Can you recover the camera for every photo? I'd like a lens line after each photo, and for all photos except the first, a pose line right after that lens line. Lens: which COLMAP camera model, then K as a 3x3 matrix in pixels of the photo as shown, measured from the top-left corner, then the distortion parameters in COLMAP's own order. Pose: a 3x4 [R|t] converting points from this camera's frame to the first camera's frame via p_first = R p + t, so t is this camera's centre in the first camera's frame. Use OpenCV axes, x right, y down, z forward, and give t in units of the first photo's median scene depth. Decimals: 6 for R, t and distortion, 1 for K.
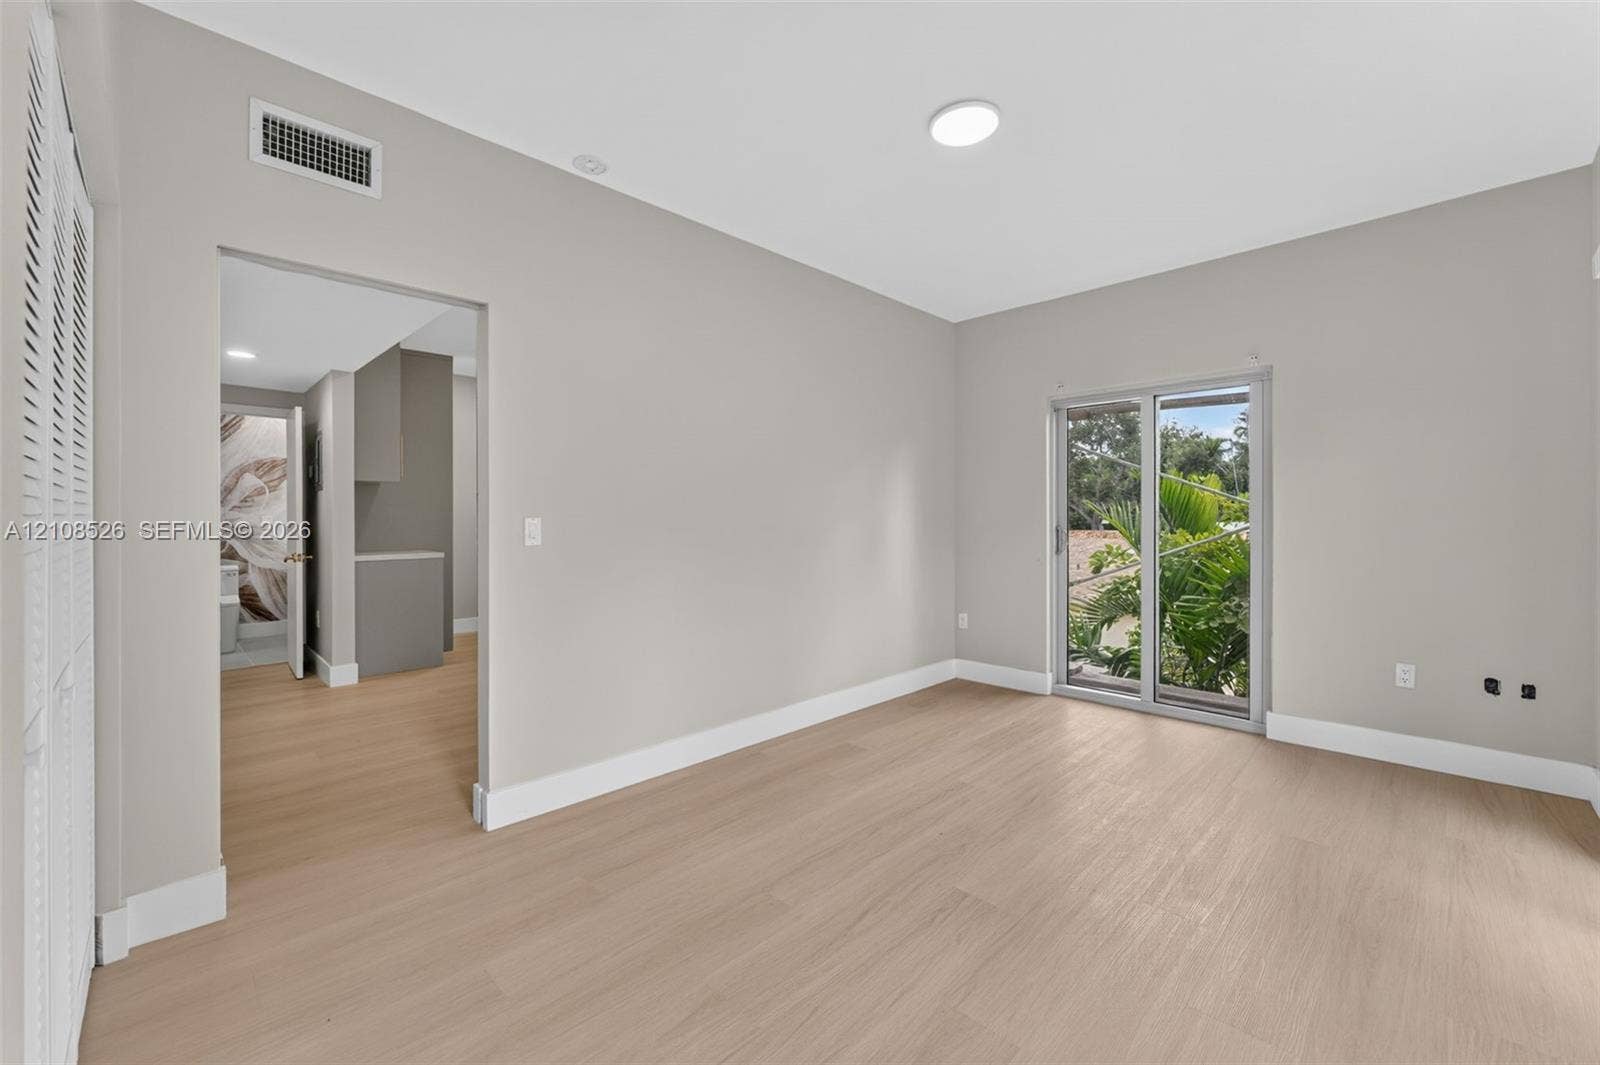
lens RADIAL K [[650.3, 0, 797.2], [0, 650.3, 522.0], [0, 0, 1]] dist [0.014527, -0.000020]
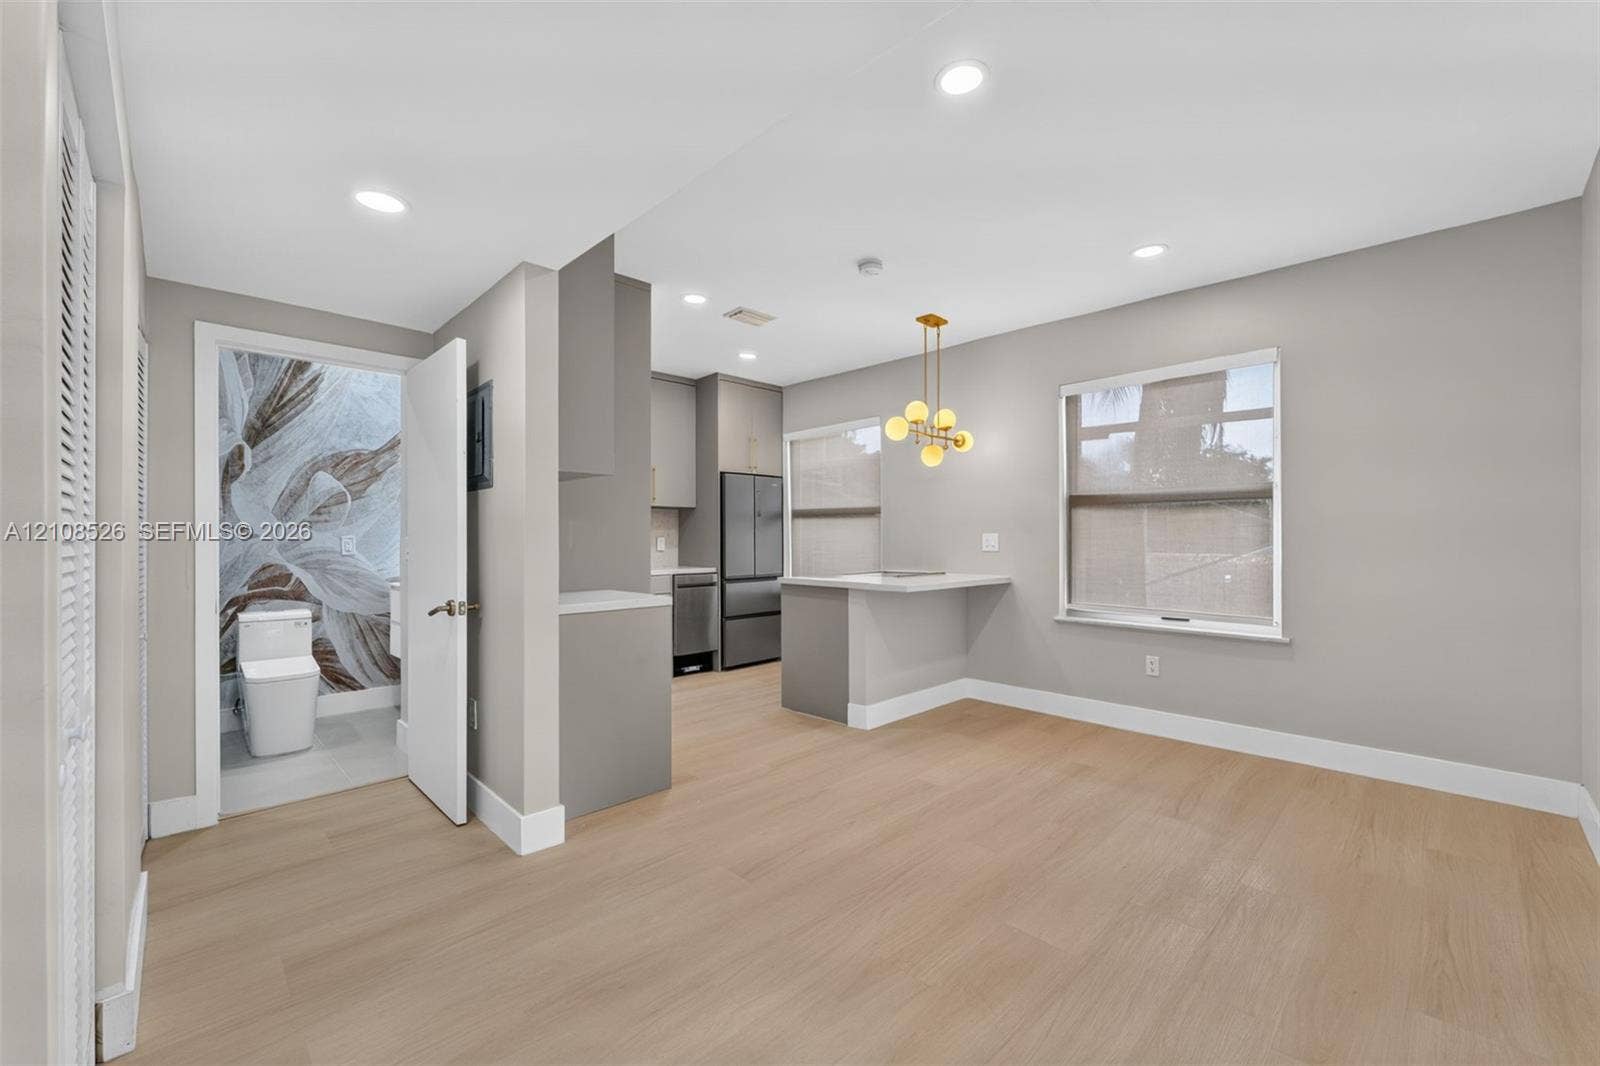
lens RADIAL K [[636.6, 0, 792.8], [0, 636.6, 542.7], [0, 0, 1]] dist [-0.001098, -0.000218]
pose [[0.999999, 0.001567, -0.000476, -0.351398], [-0.001567, 0.999999, 0.000681, -0.002740], [0.000477, -0.000680, 1.000000, 0.345810]]
